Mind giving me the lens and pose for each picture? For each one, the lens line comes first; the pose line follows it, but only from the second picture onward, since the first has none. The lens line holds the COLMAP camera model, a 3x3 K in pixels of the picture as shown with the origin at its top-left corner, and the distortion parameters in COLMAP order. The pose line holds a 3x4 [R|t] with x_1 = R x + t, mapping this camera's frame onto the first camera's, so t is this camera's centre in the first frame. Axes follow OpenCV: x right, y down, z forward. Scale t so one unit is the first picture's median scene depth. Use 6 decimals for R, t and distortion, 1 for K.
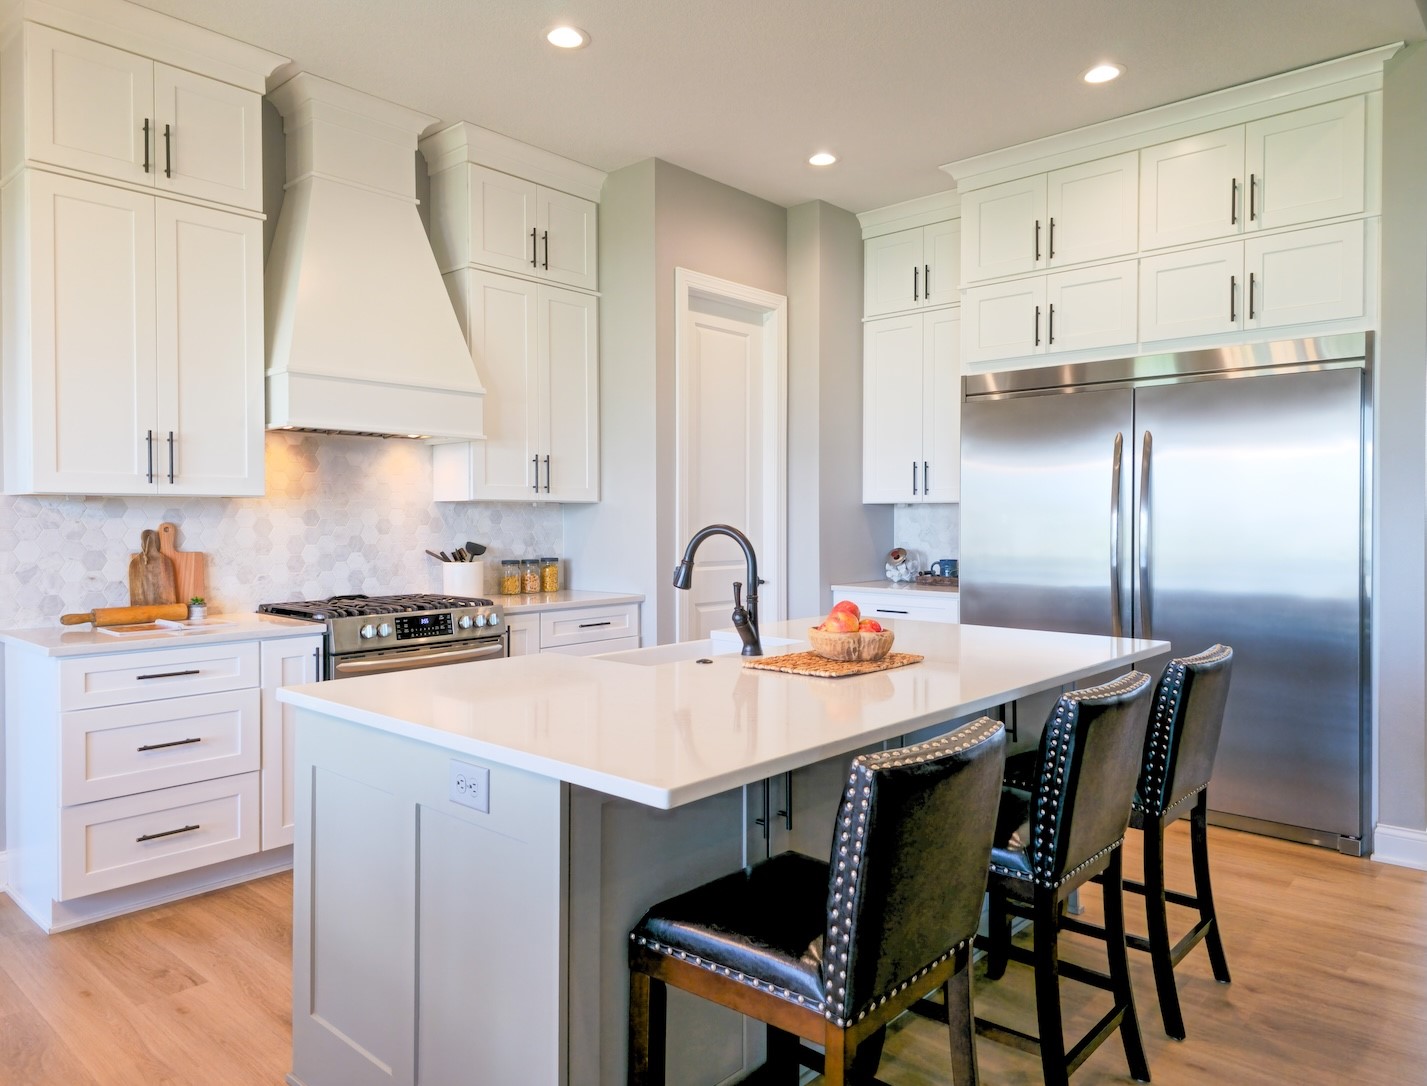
lens RADIAL K [[966.9, 0, 722.3], [0, 966.9, 494.3], [0, 0, 1]] dist [0.033559, -0.011786]
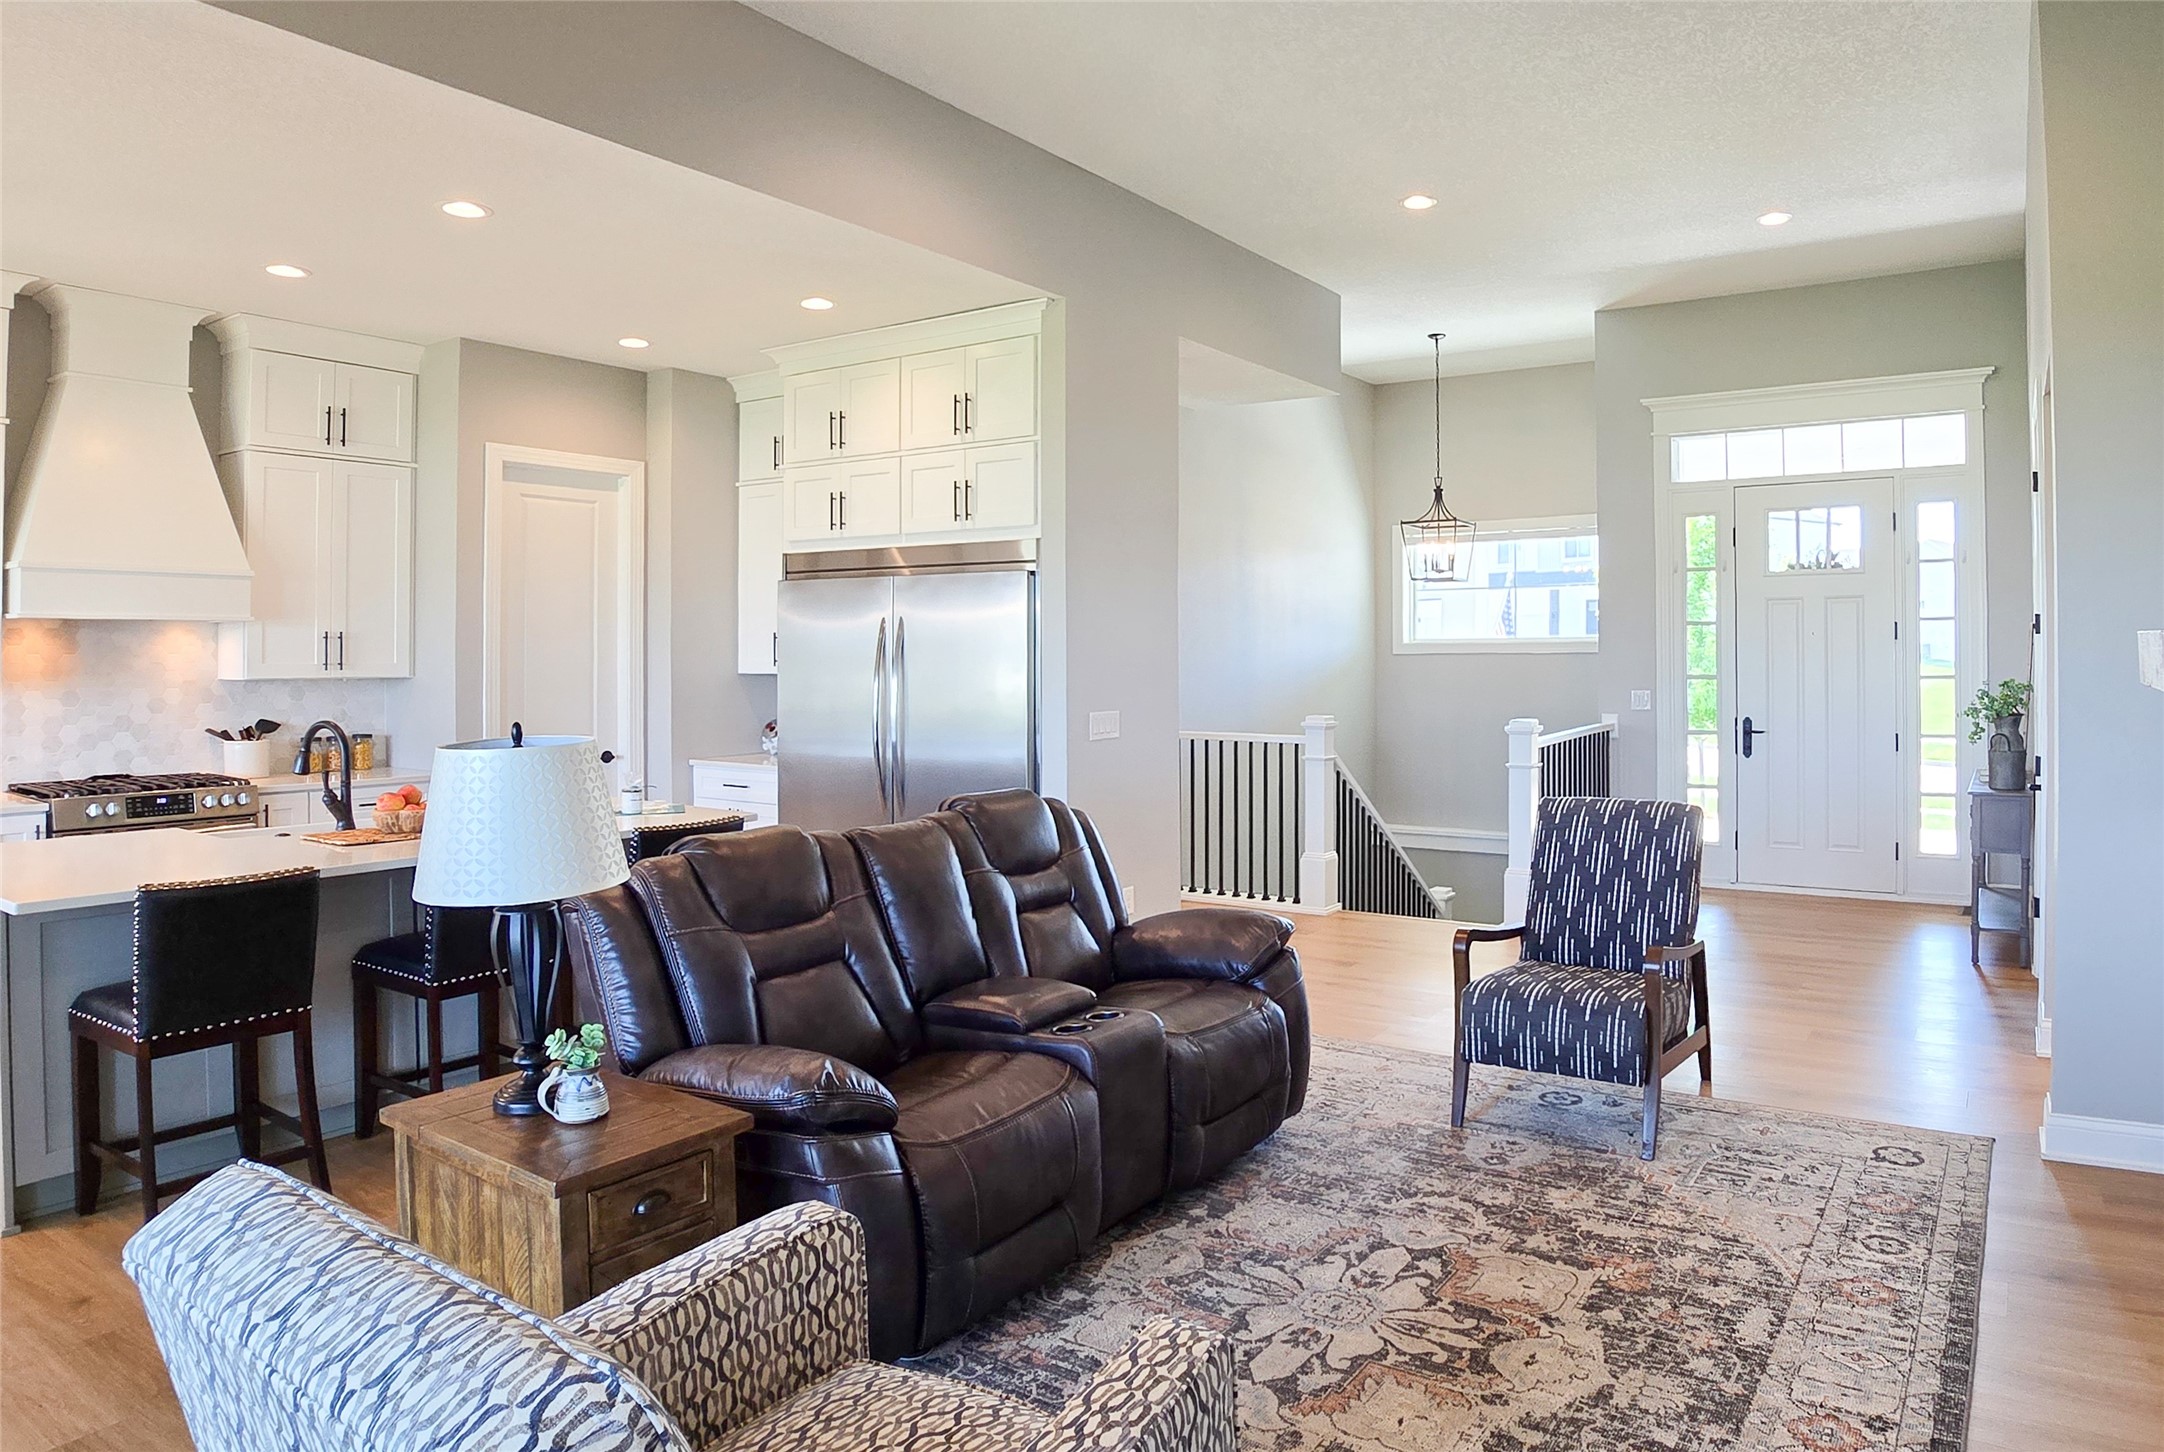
lens RADIAL K [[1313.5, 0, 1263.3], [0, 1313.5, 575.3], [0, 0, 1]] dist [-0.084100, 0.012990]
pose [[0.980741, 0.006606, 0.195199, 0.542577], [-0.001295, 0.999626, -0.027322, -0.070639], [-0.195306, 0.026543, 0.980383, -0.494603]]
